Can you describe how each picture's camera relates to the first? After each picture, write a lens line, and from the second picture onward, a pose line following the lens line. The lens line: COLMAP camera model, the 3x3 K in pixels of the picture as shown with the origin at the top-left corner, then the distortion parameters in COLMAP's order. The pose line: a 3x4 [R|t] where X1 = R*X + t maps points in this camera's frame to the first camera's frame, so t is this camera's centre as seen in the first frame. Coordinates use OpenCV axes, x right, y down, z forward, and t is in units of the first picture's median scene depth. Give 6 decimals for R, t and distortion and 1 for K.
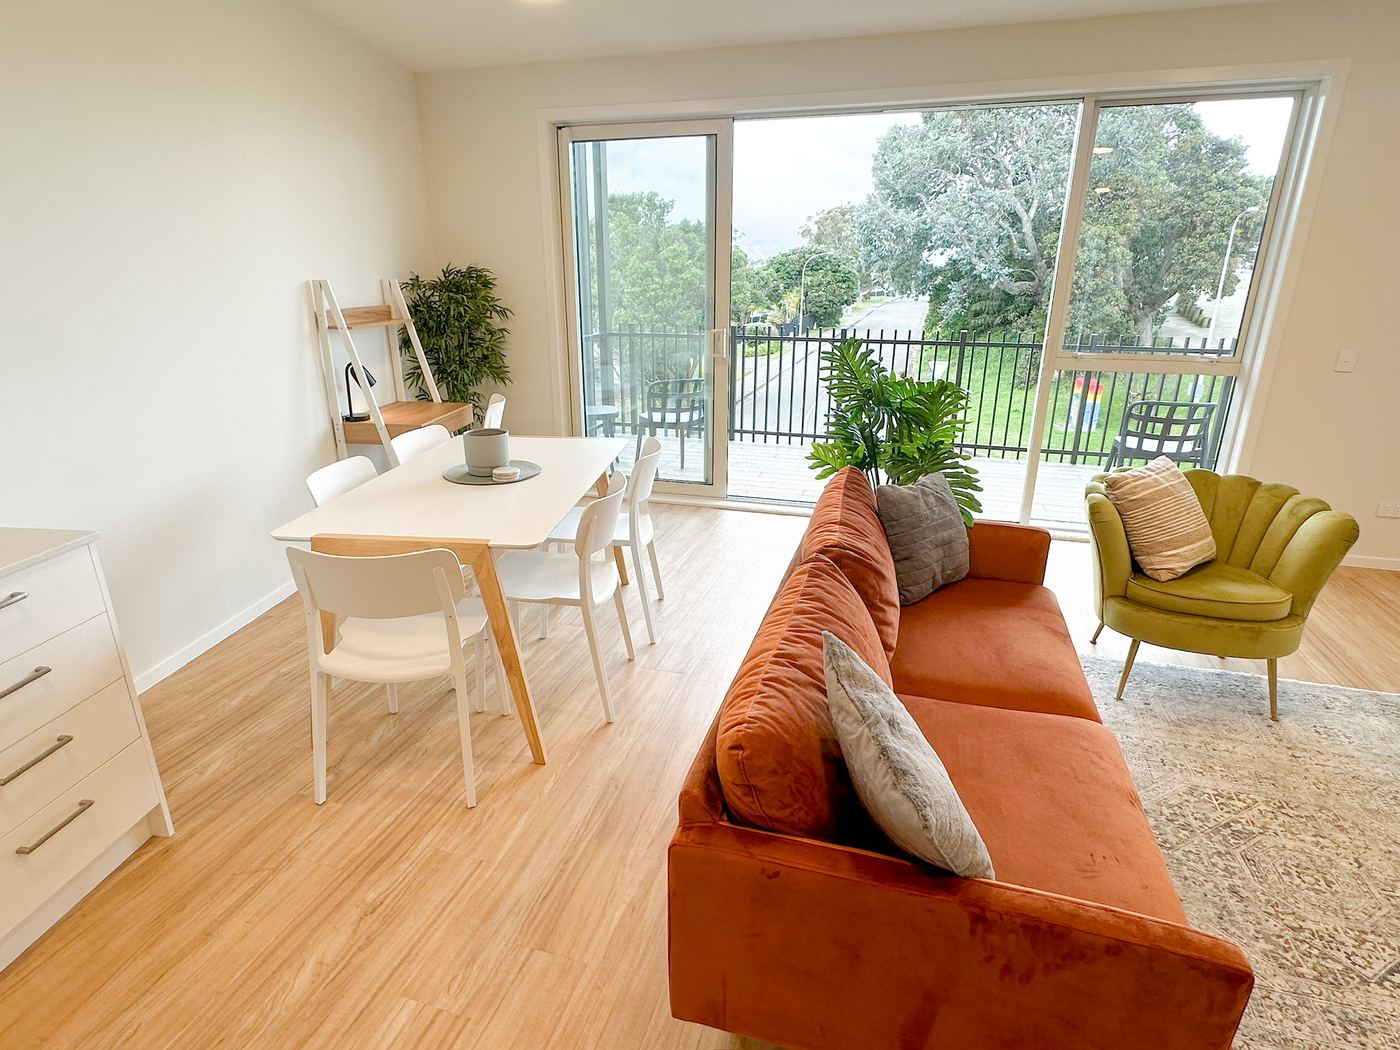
lens RADIAL K [[754.7, 0, 700.0], [0, 754.7, 525.0], [0, 0, 1]] dist [0.001573, -0.000120]
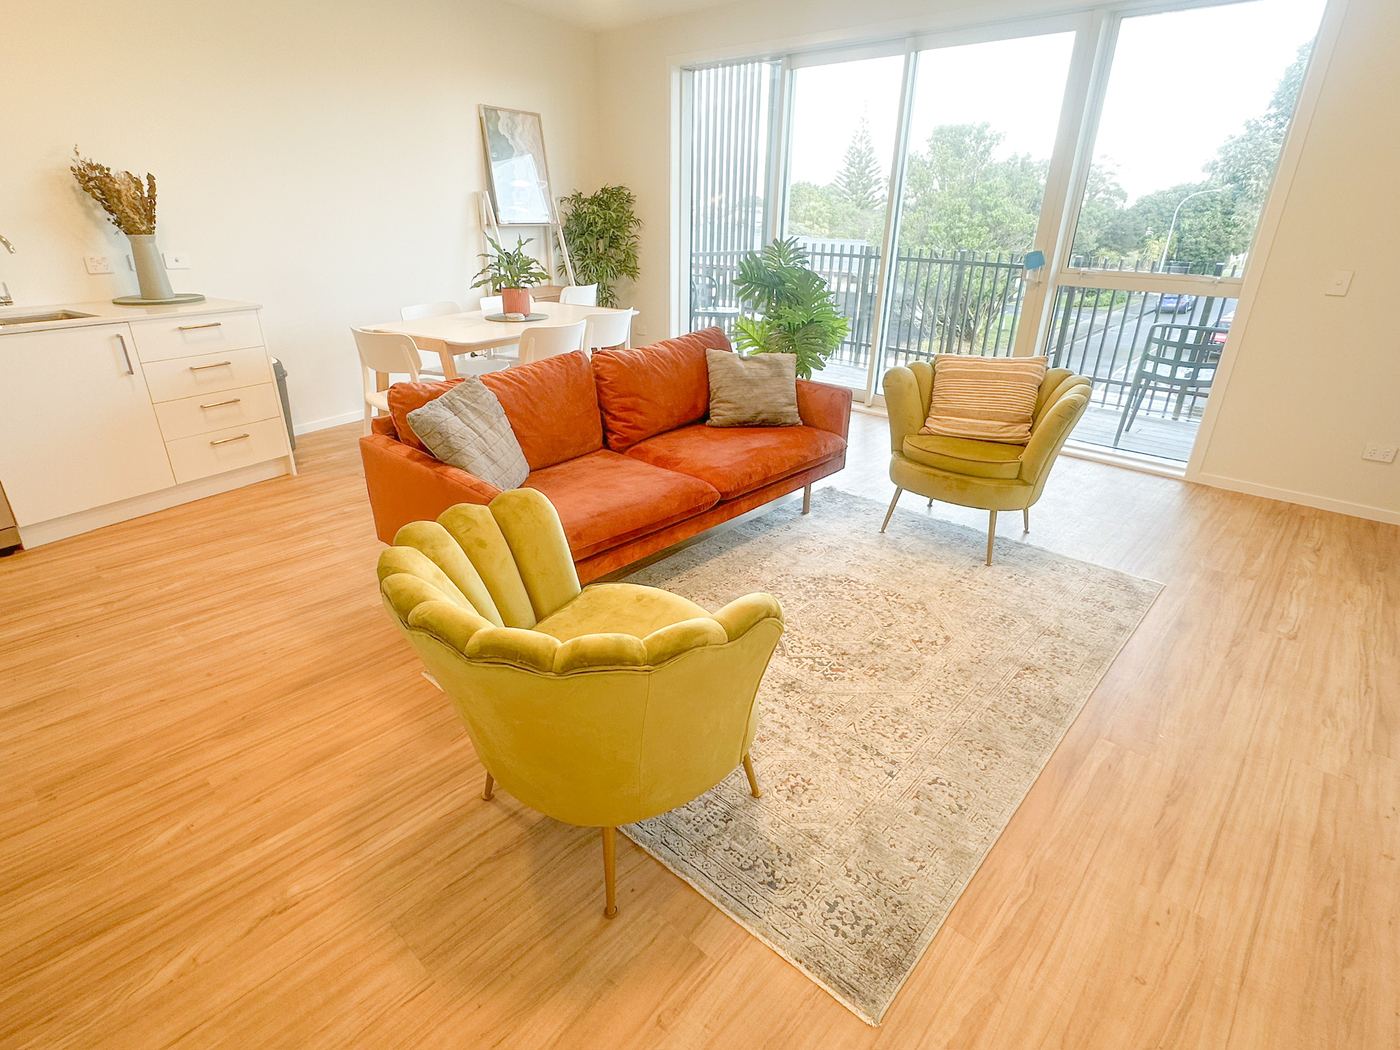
lens RADIAL K [[721.9, 0, 700.0], [0, 721.9, 525.0], [0, 0, 1]] dist [0.016786, 0.000211]
pose [[0.908439, 0.180068, -0.377246, 0.430877], [-0.147359, 0.982479, 0.114109, 0.076167], [0.391184, -0.048070, 0.919056, -0.139762]]
